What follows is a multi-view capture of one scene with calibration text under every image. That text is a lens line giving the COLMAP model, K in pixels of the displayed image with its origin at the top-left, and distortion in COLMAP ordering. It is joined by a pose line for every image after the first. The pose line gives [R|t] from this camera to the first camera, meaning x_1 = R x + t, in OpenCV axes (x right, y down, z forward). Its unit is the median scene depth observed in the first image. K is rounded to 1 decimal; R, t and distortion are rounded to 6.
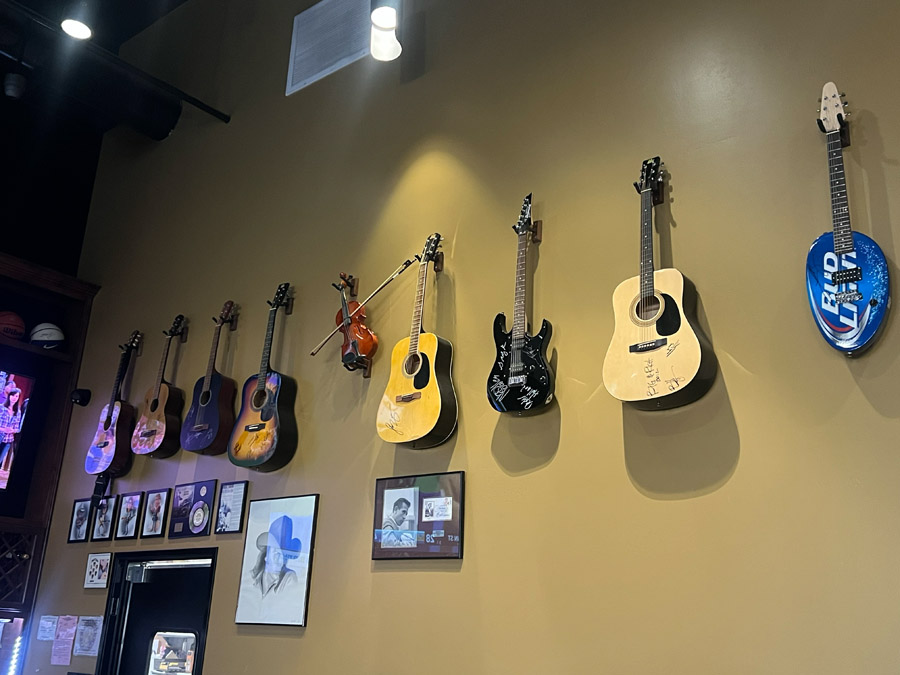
lens RADIAL K [[929.0, 0, 450.0], [0, 929.0, 337.5], [0, 0, 1]] dist [0.002459, 0.001521]
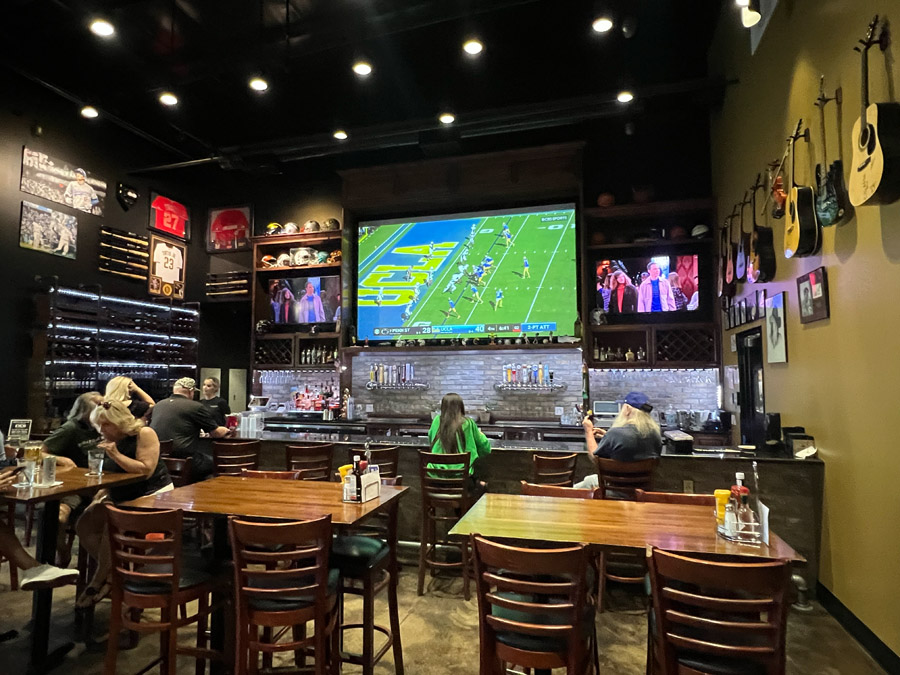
lens RADIAL K [[528.1, 0, 450.0], [0, 528.1, 337.5], [0, 0, 1]] dist [-0.001971, -0.000310]
pose [[0.413380, -0.114755, -0.903298, 0.473871], [0.310767, 0.950243, 0.021499, 0.032860], [0.855886, -0.289603, 0.428474, 0.002520]]
